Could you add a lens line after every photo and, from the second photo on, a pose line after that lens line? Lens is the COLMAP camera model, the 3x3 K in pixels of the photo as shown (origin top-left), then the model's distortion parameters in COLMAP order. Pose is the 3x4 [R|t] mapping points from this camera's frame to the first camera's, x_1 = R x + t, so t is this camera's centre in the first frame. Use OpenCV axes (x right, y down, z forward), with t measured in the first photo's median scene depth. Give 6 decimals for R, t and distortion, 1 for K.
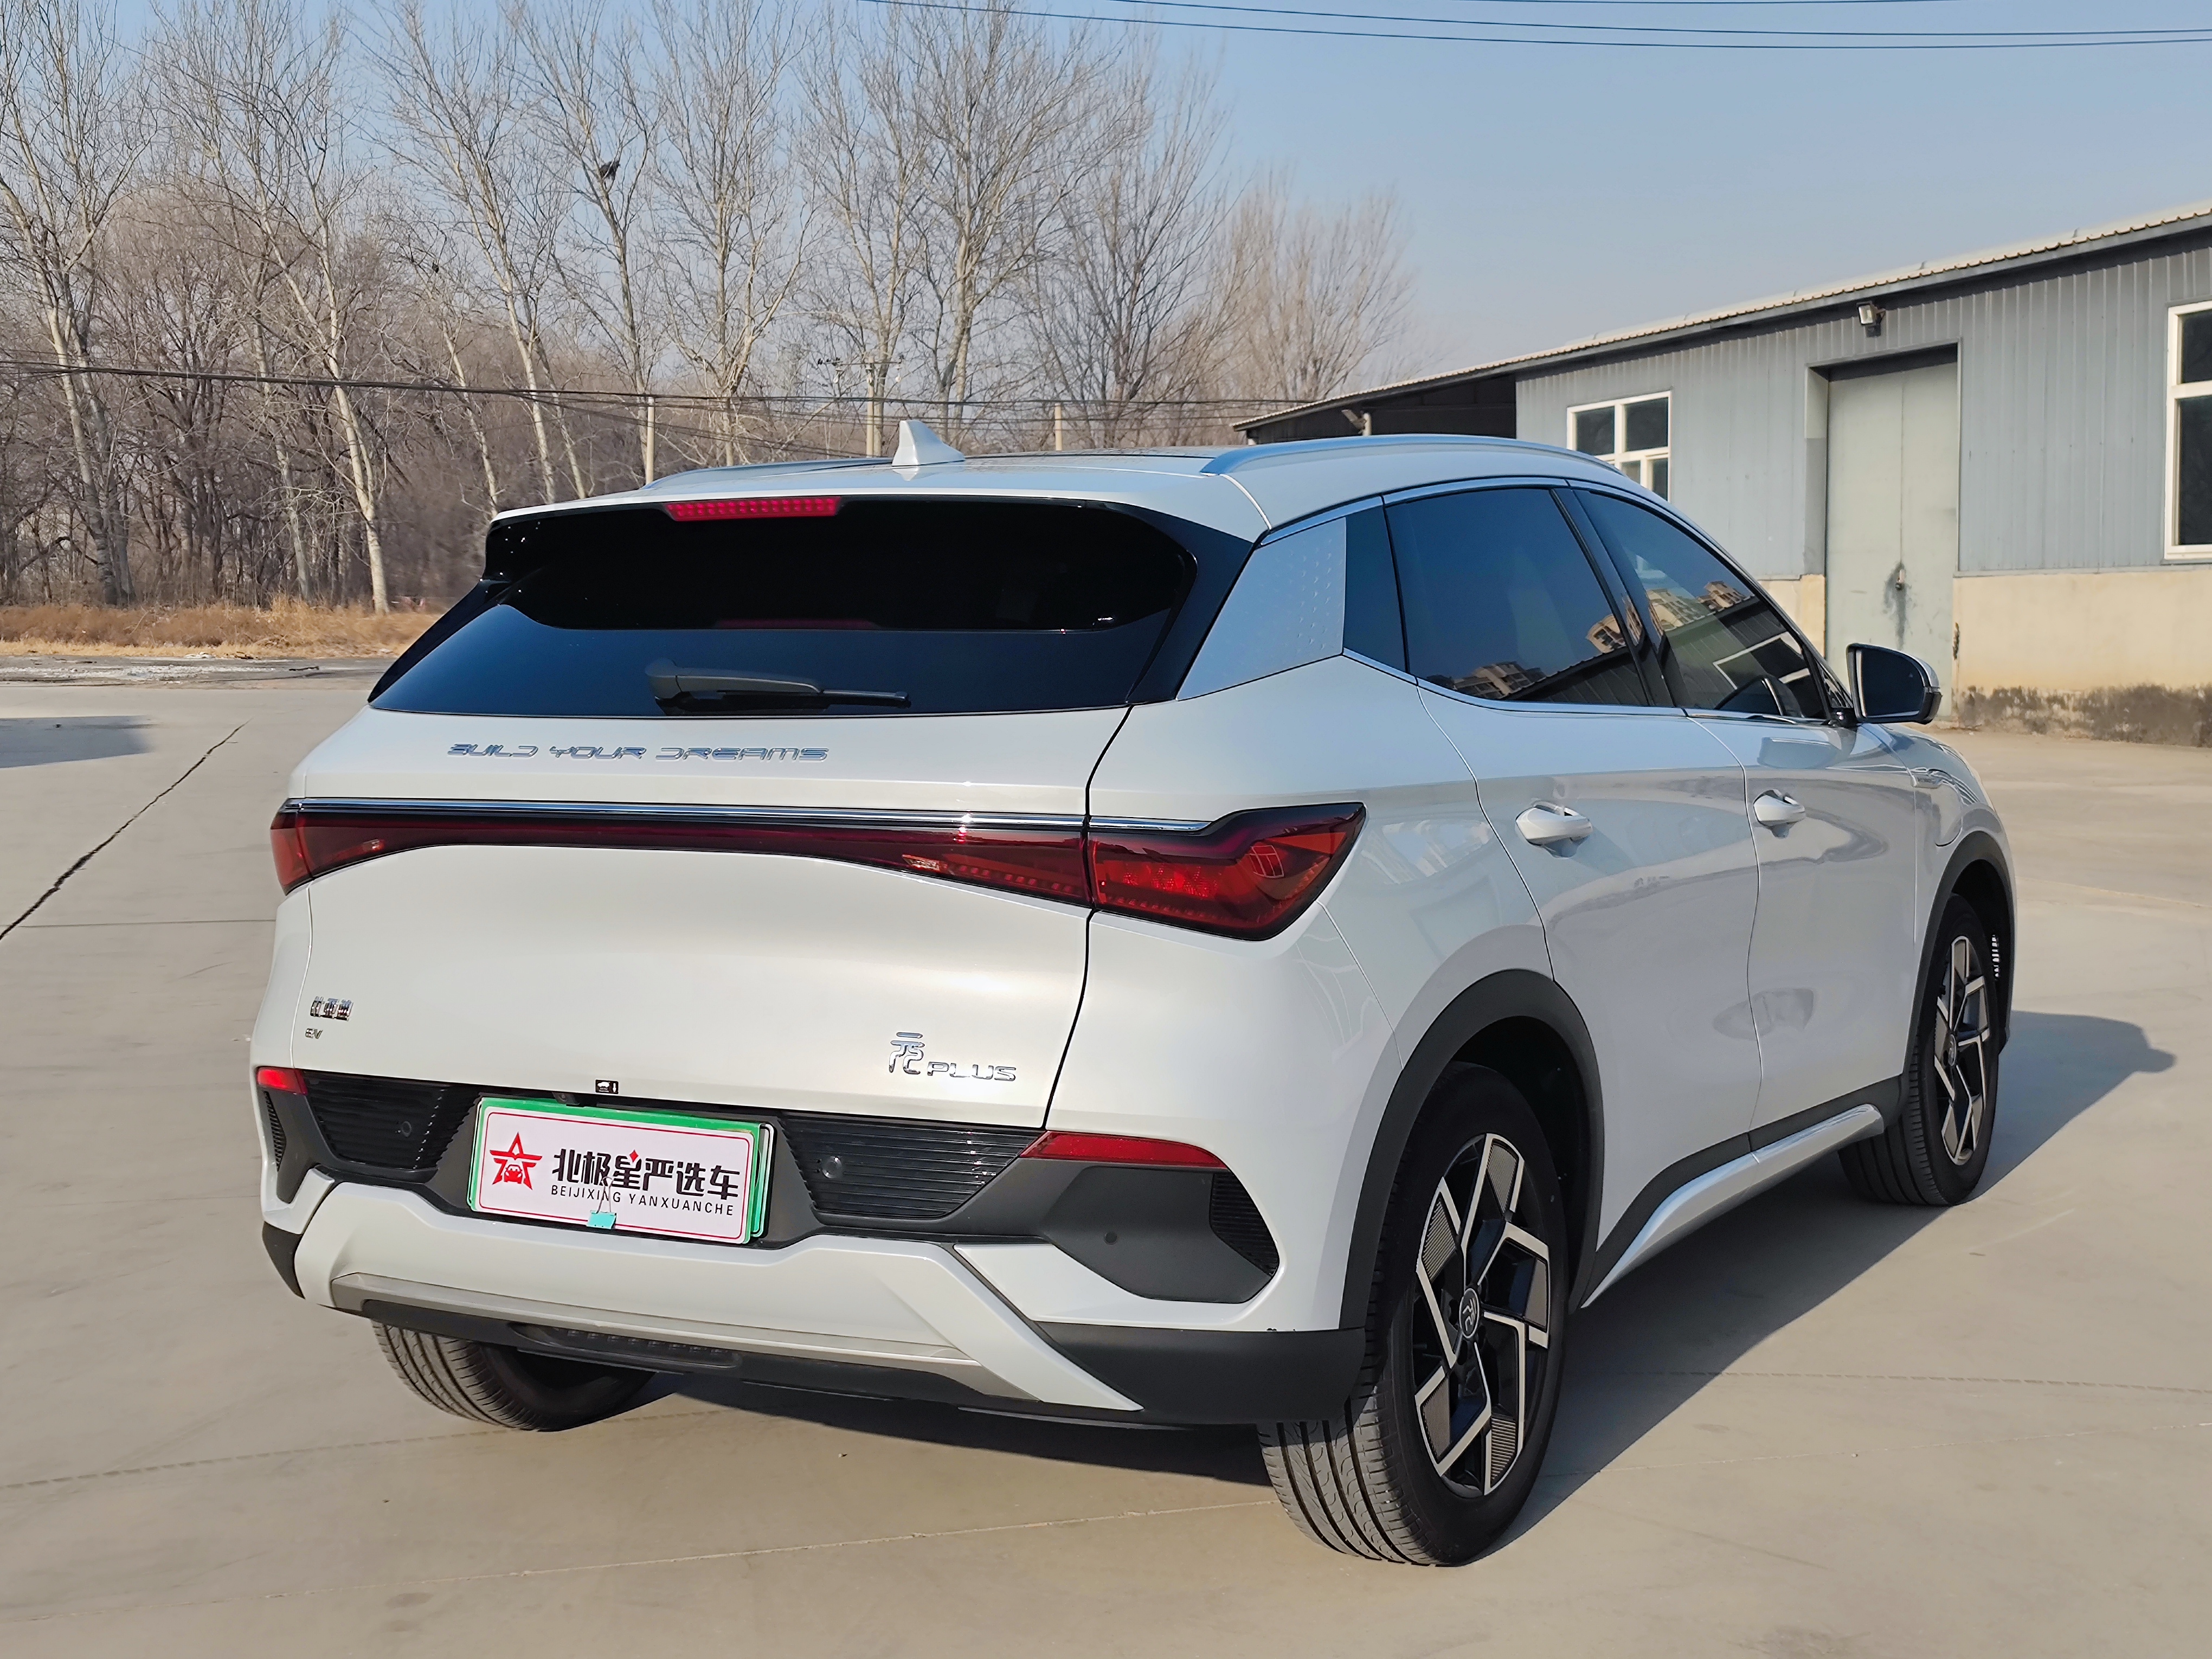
lens RADIAL K [[2946.4, 0, 1169.2], [0, 2946.4, 863.8], [0, 0, 1]] dist [0.042657, 0.000000]
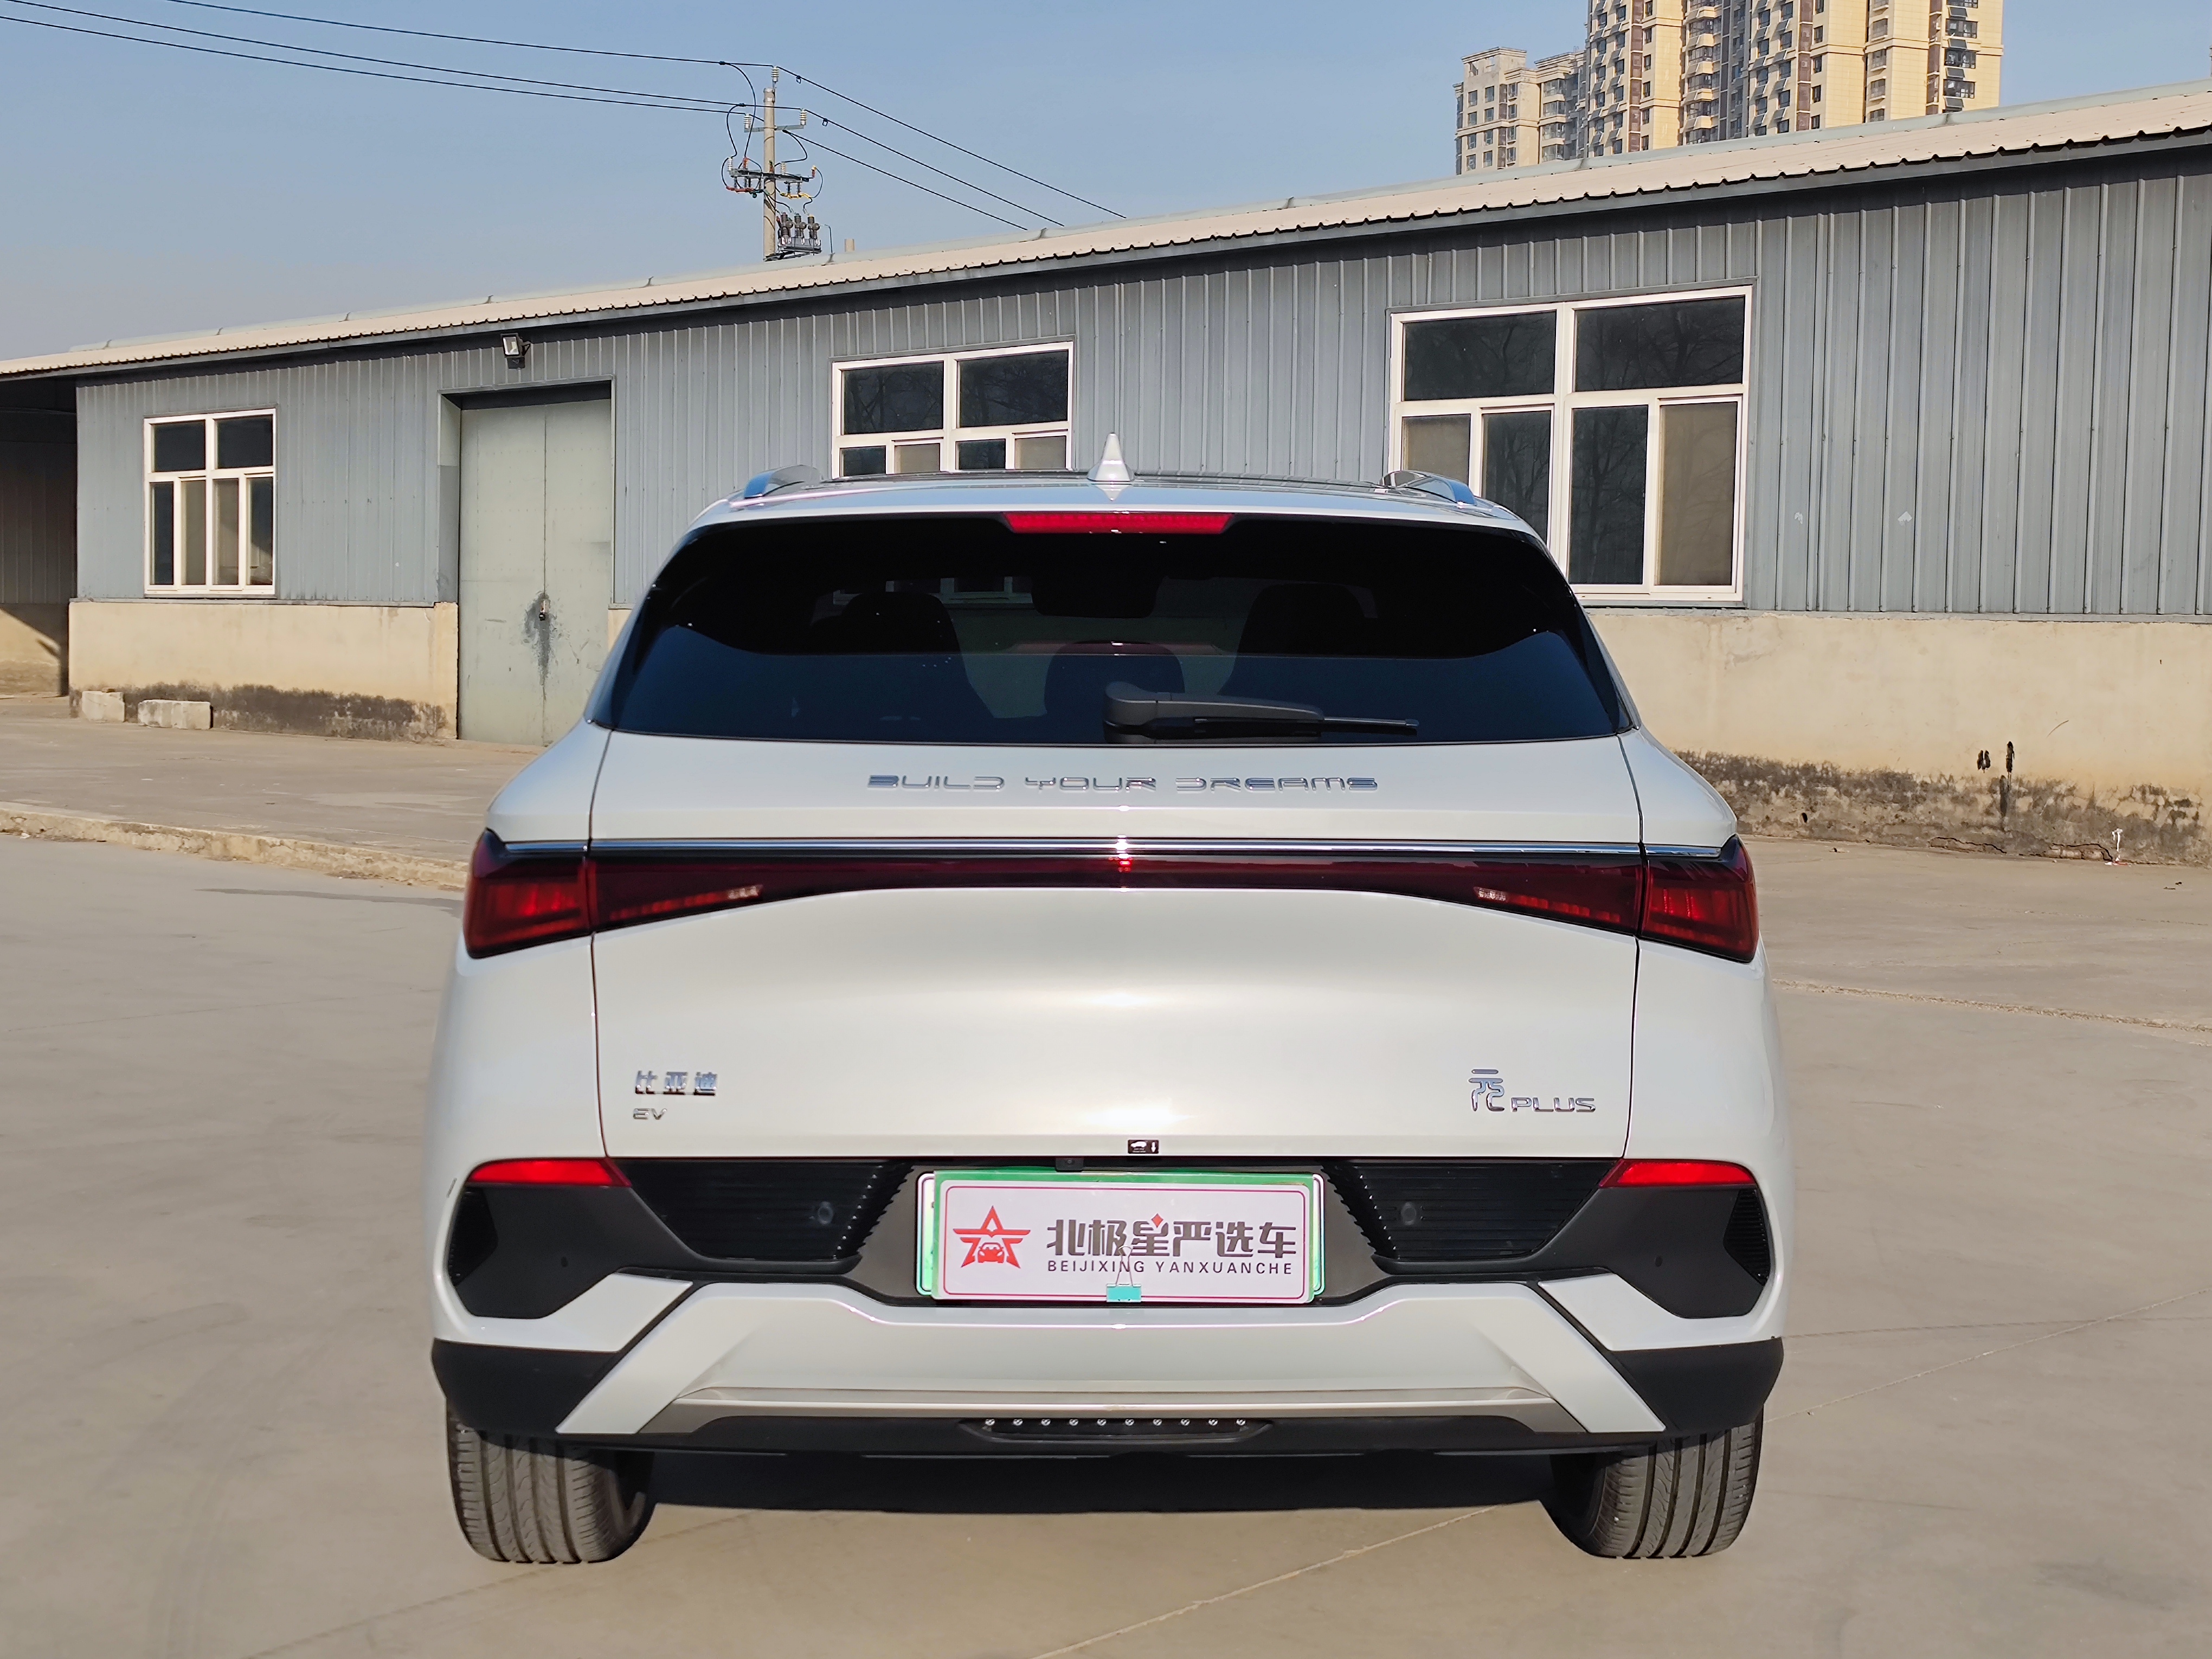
lens RADIAL K [[2946.4, 0, 1157.7], [0, 2946.4, 860.5], [0, 0, 1]] dist [0.042657, 0.000000]
pose [[0.862326, -0.017724, 0.506043, -0.634646], [0.023393, 0.999715, -0.004847, -0.008942], [-0.505813, 0.016018, 0.862495, 0.199391]]
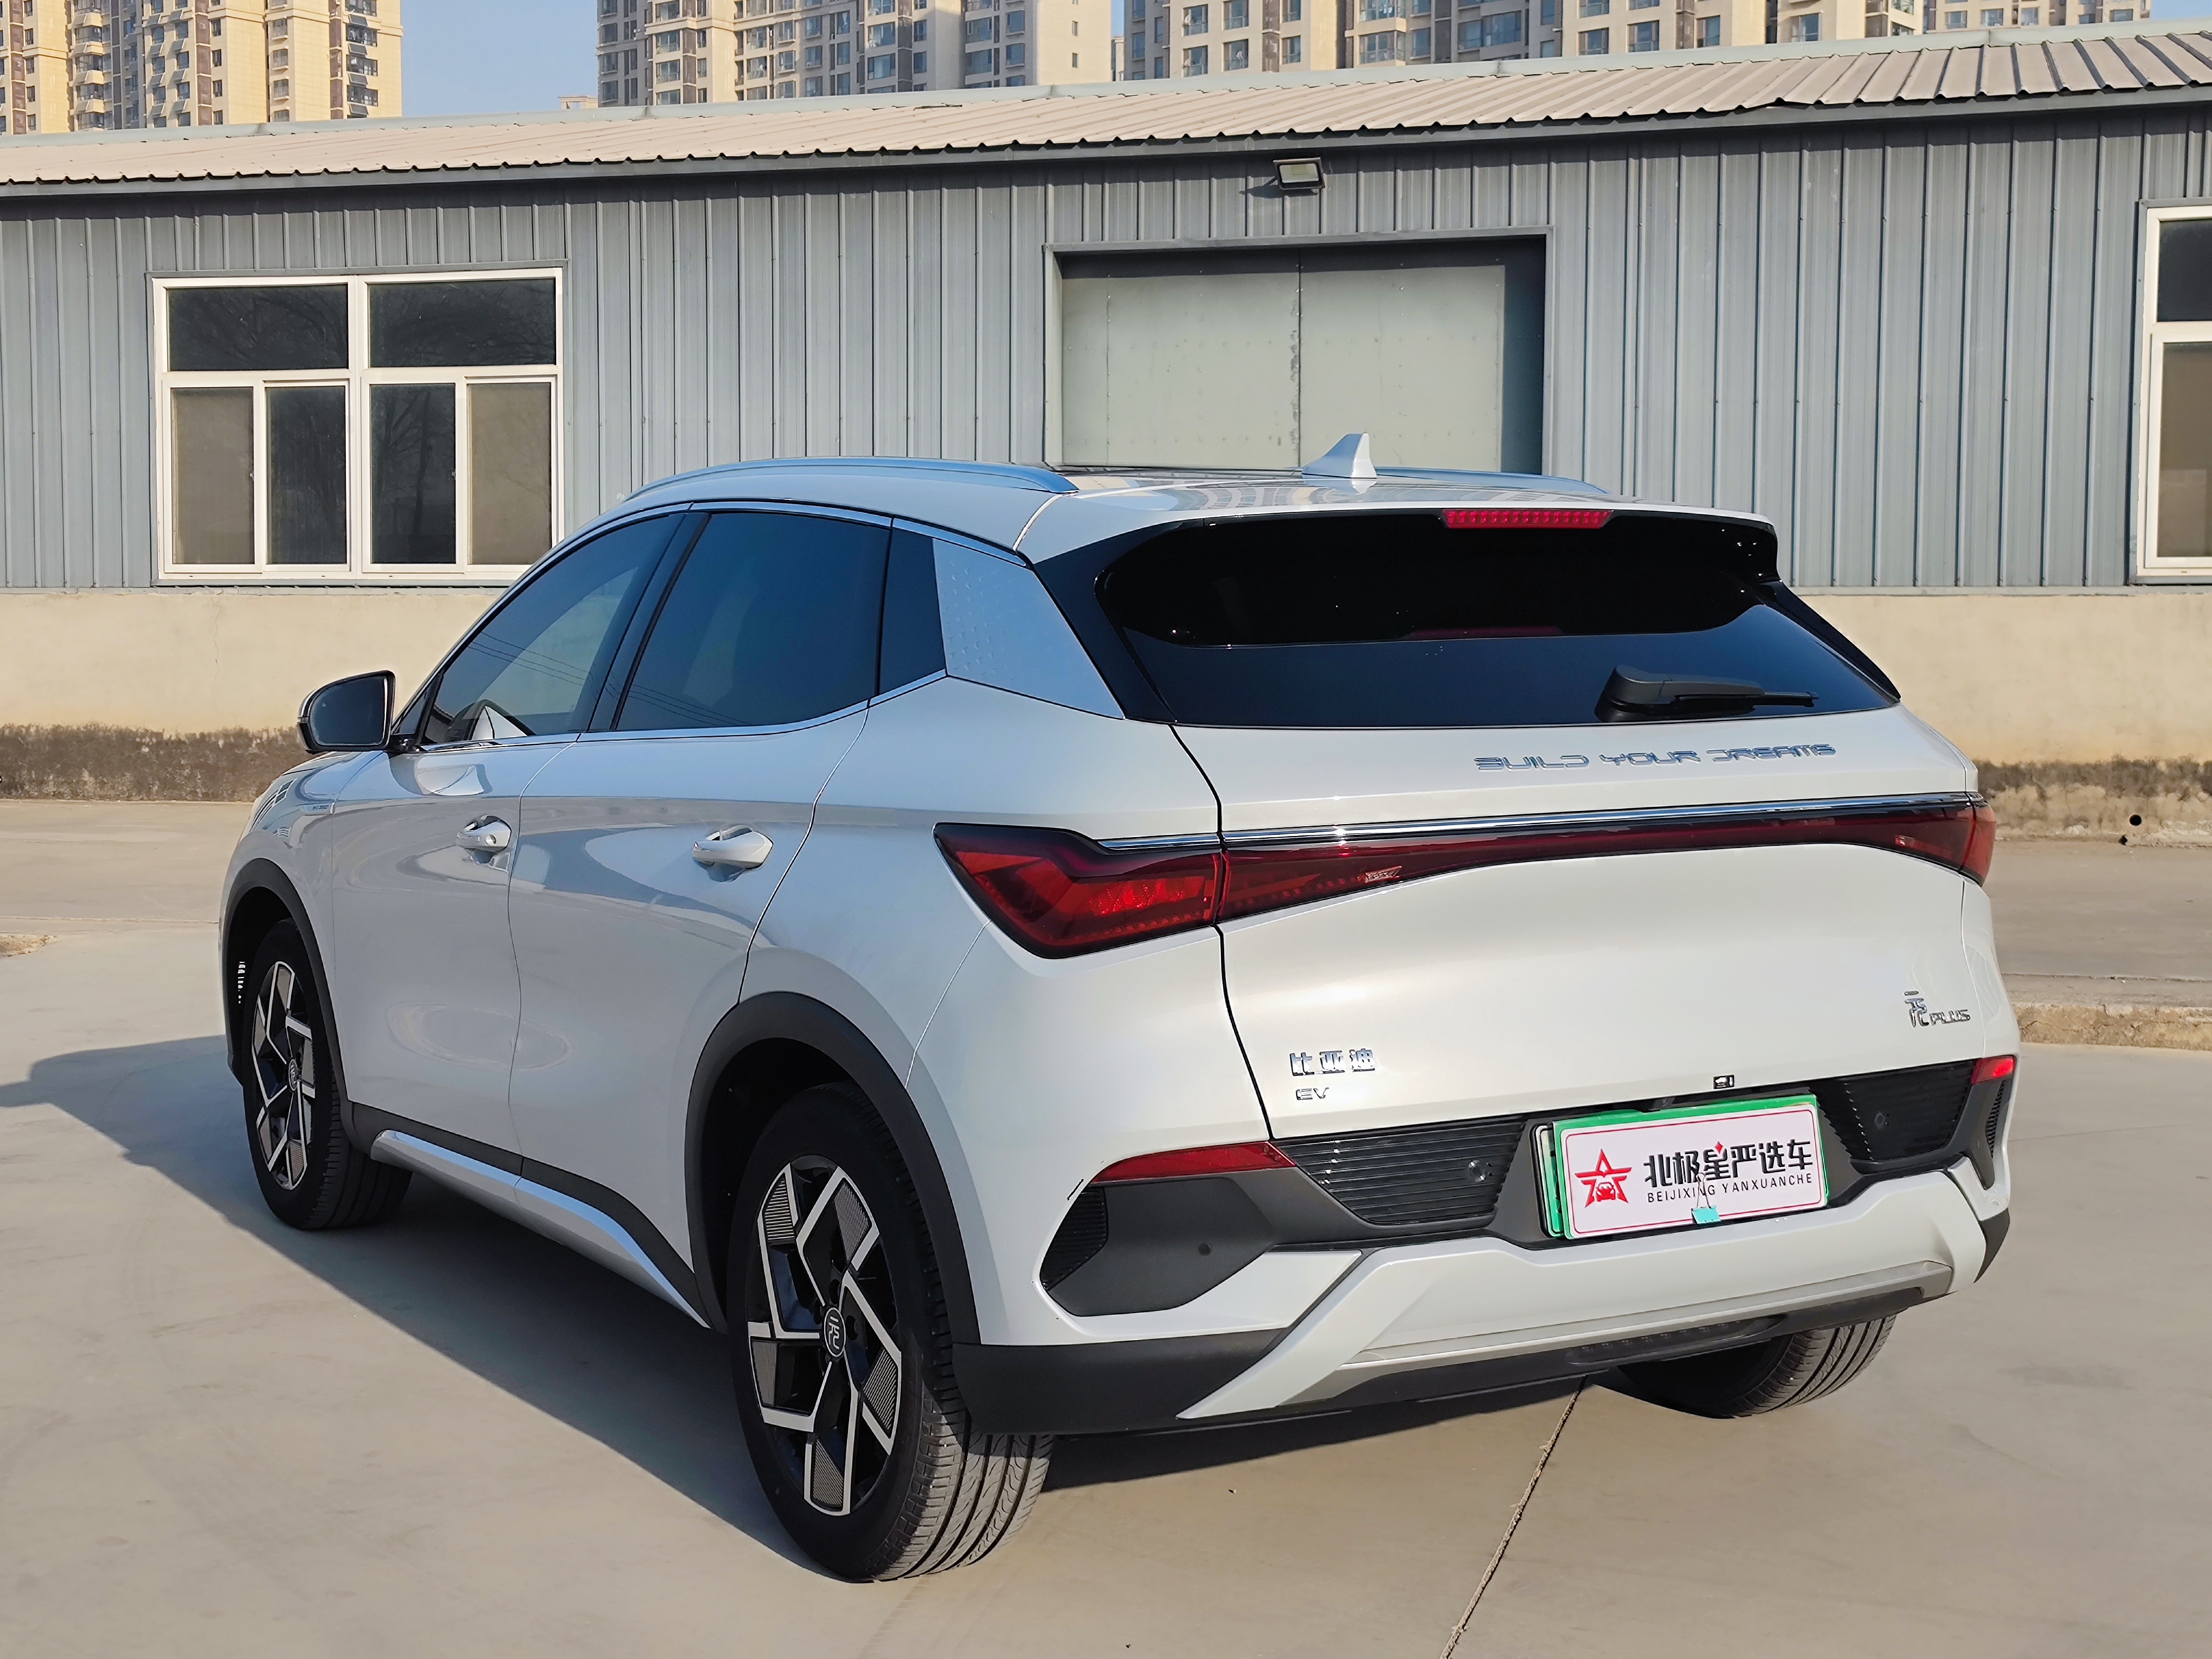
lens RADIAL K [[2946.4, 0, 1088.6], [0, 2946.4, 899.1], [0, 0, 1]] dist [0.042657, 0.000000]
pose [[0.518277, -0.072631, 0.852123, -1.146051], [0.073487, 0.996484, 0.040240, -0.044071], [-0.852050, 0.041765, 0.521792, 0.635300]]
